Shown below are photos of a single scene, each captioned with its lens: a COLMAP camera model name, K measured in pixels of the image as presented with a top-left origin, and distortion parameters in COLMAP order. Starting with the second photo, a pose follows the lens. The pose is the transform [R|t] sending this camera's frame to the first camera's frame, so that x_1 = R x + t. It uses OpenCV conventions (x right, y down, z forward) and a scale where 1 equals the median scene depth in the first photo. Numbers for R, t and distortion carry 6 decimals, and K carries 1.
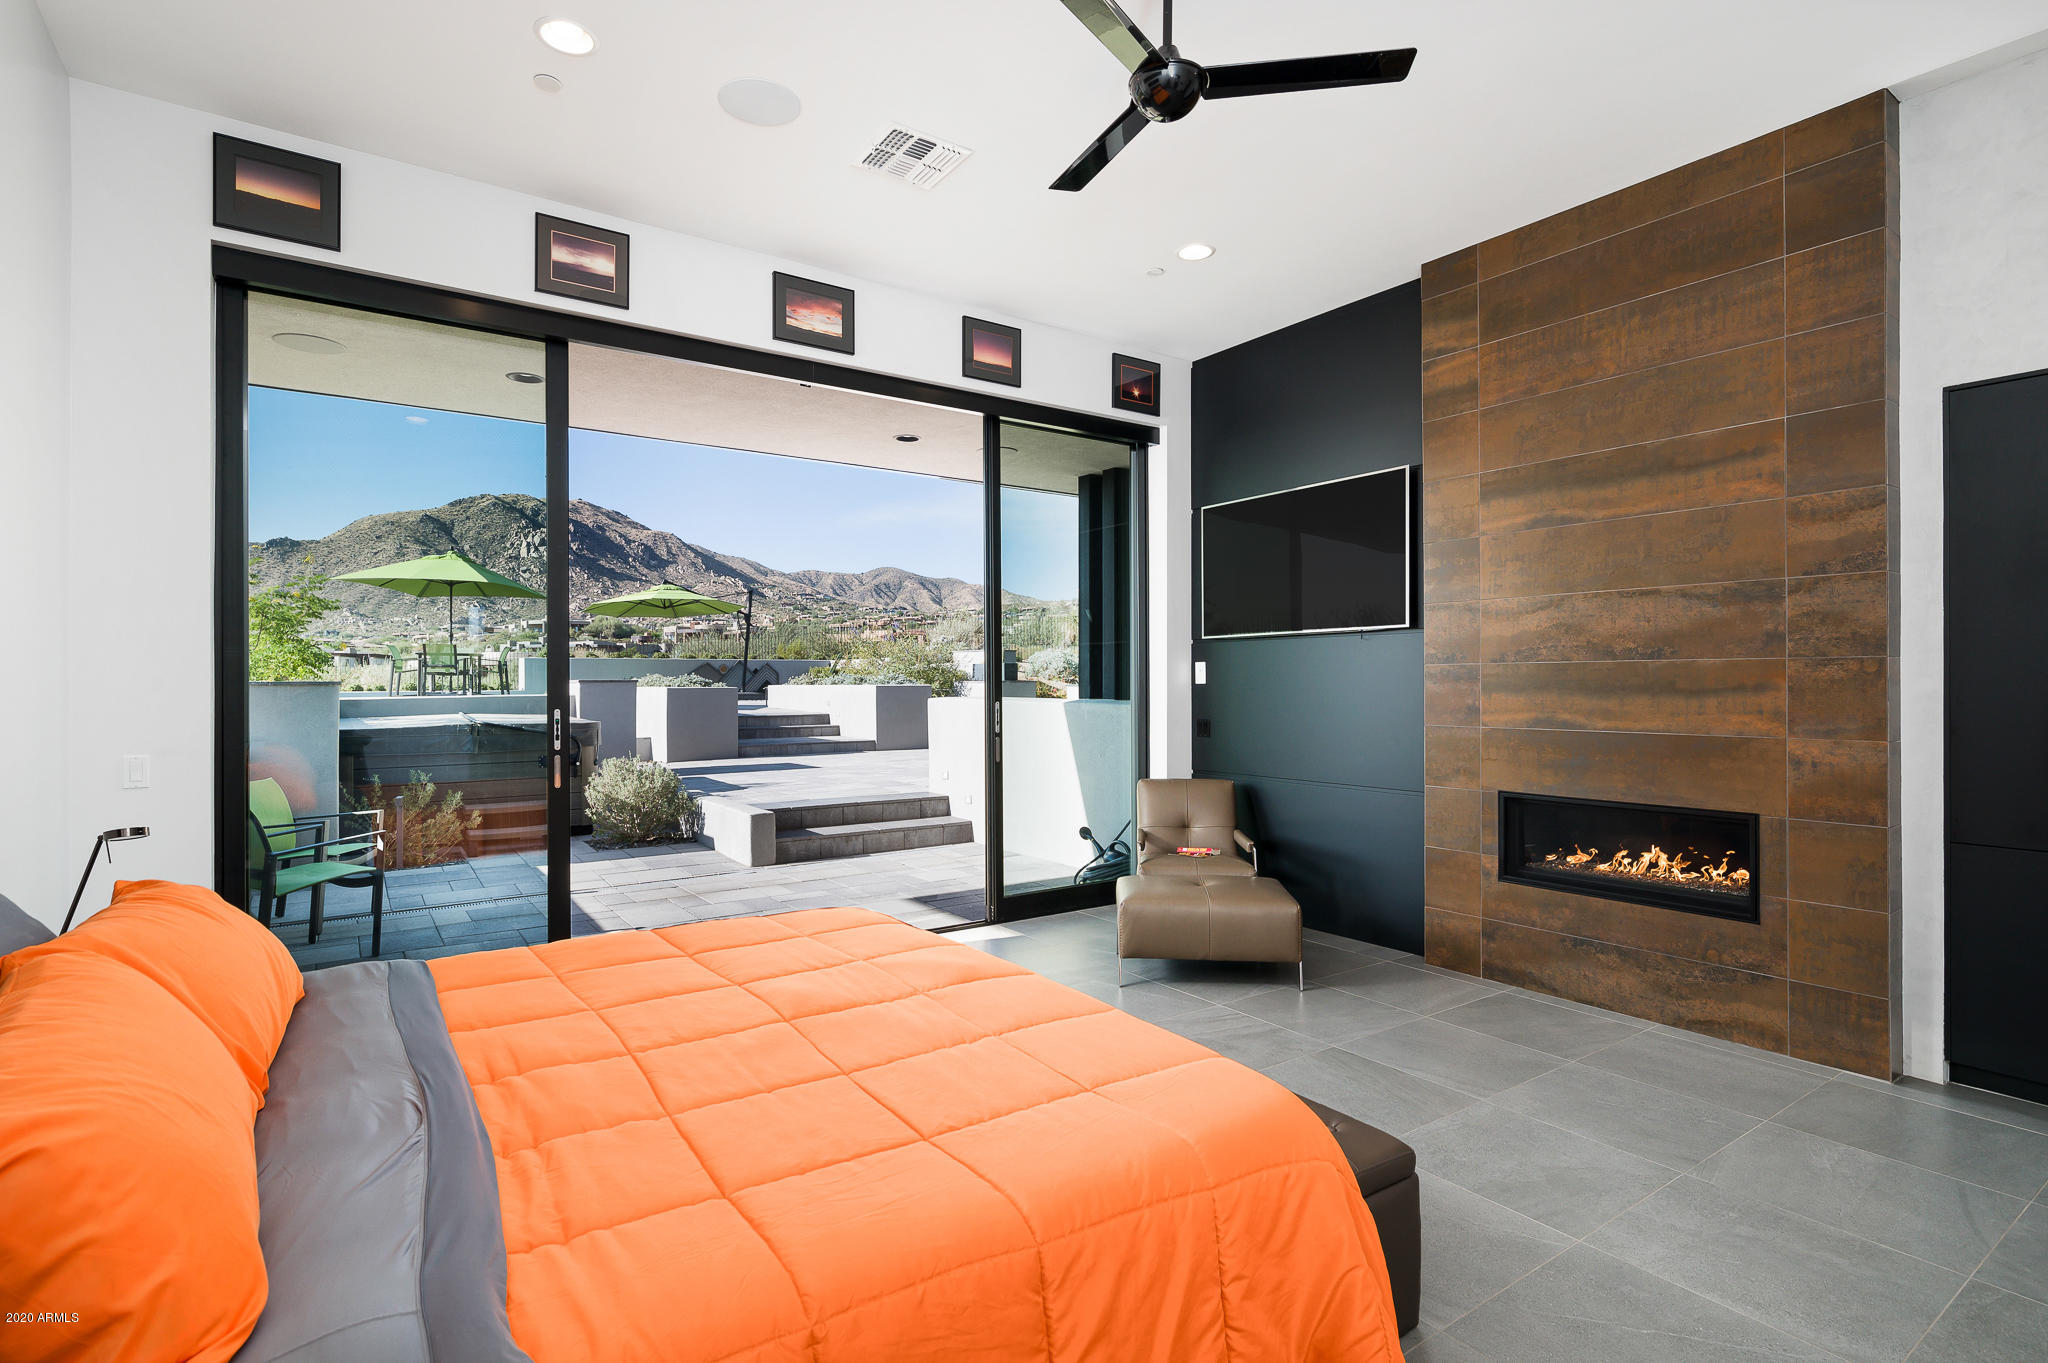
lens RADIAL K [[992.9, 0, 1038.2], [0, 992.9, 682.8], [0, 0, 1]] dist [-0.002204, -0.000222]
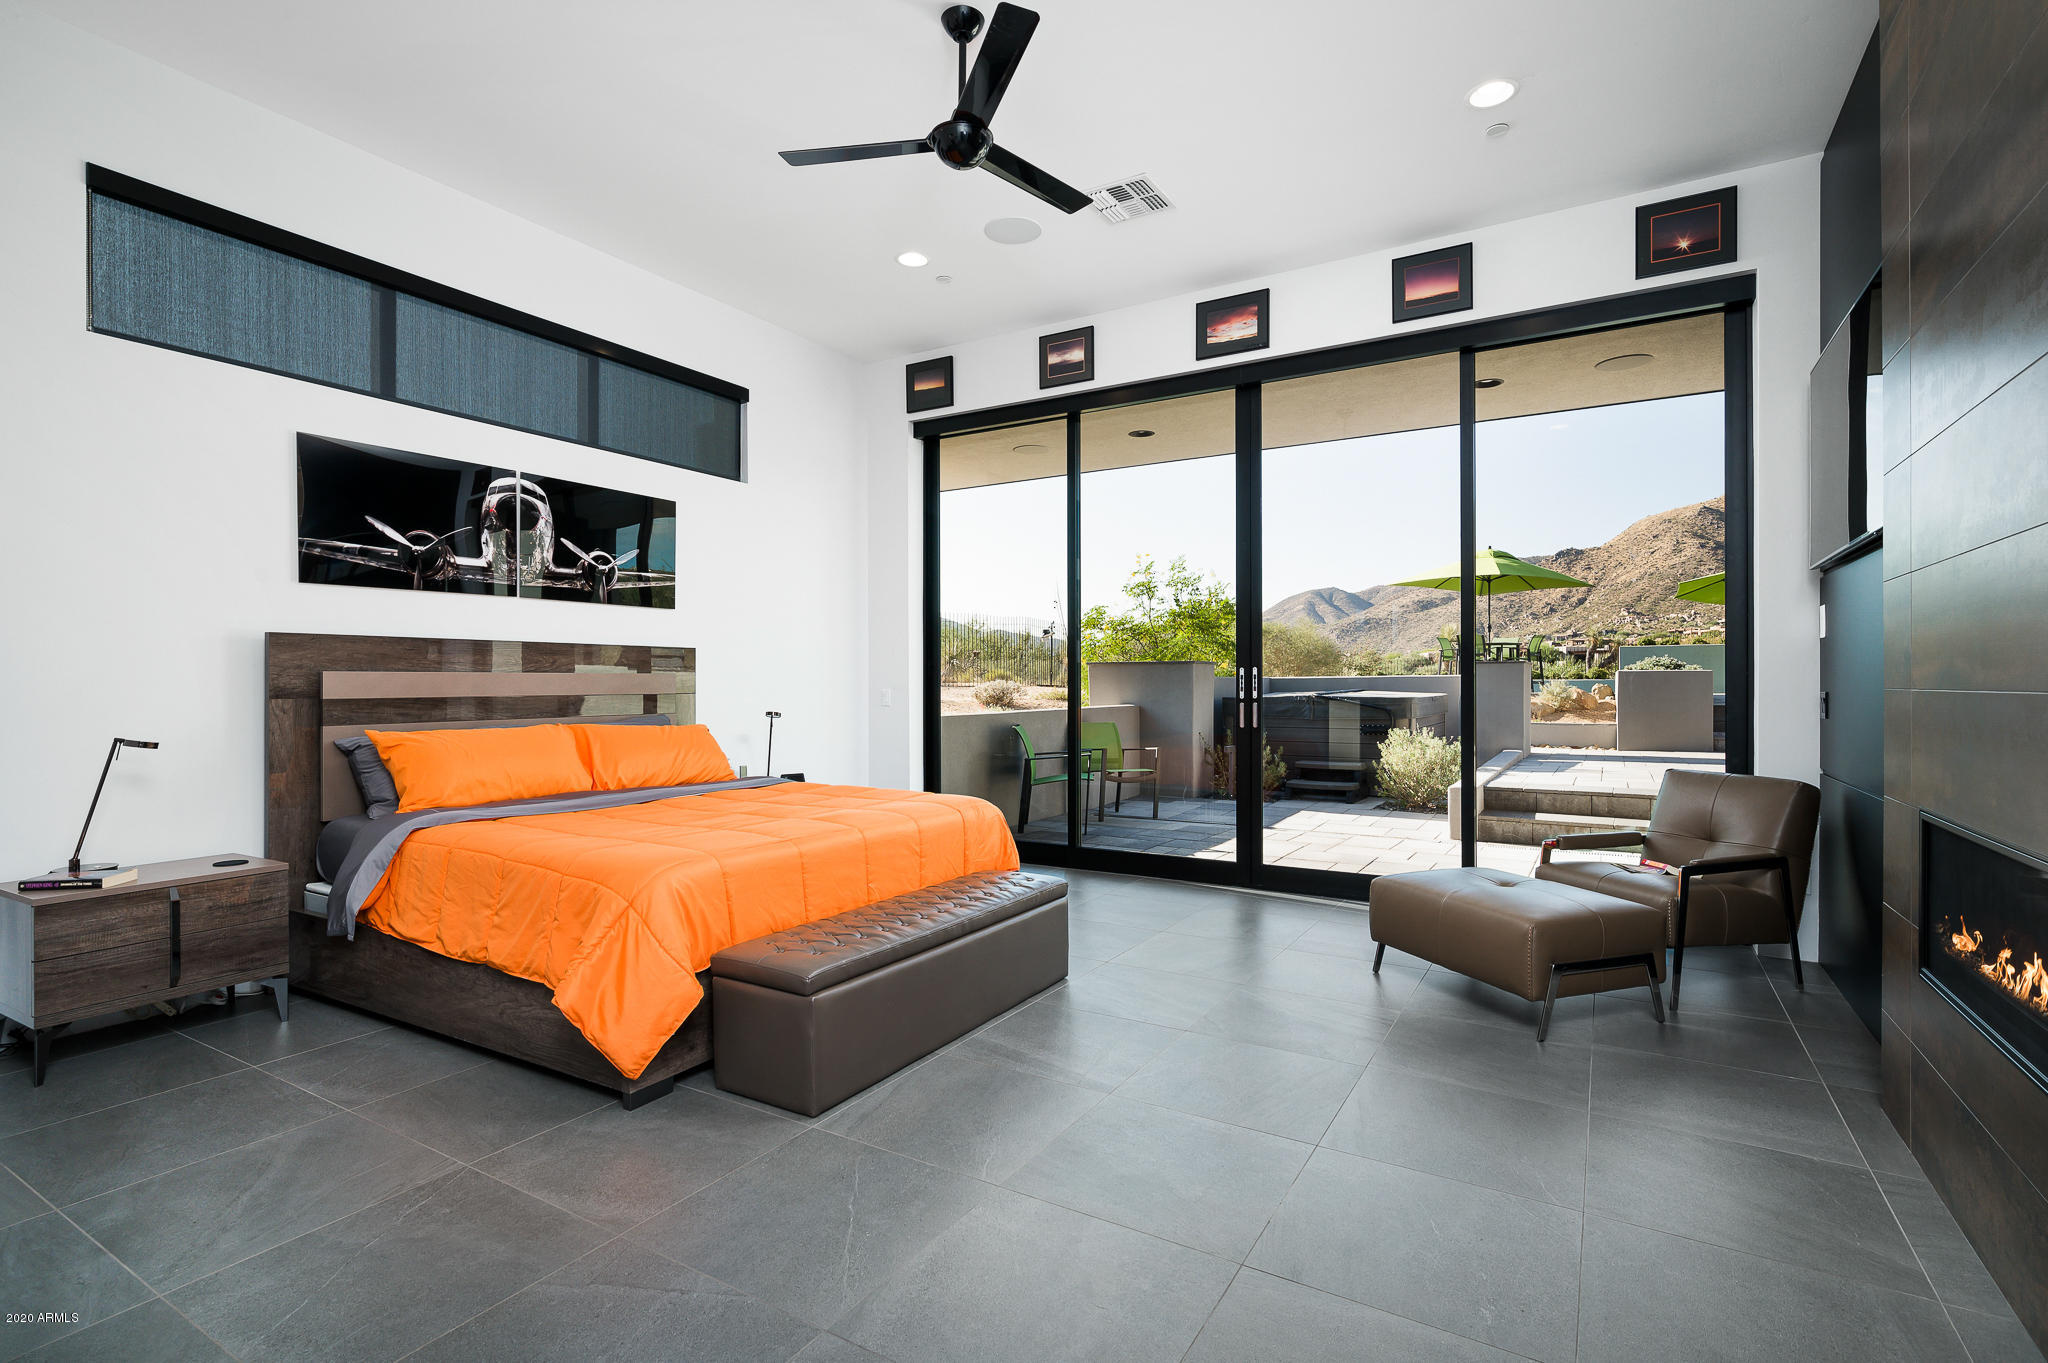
lens RADIAL K [[992.9, 0, 1037.7], [0, 992.9, 675.5], [0, 0, 1]] dist [-0.002204, -0.000222]
pose [[0.394187, -0.005051, -0.919016, 0.731208], [0.001055, 0.999987, -0.005043, 0.038561], [0.919030, 0.001018, 0.394187, 0.338149]]
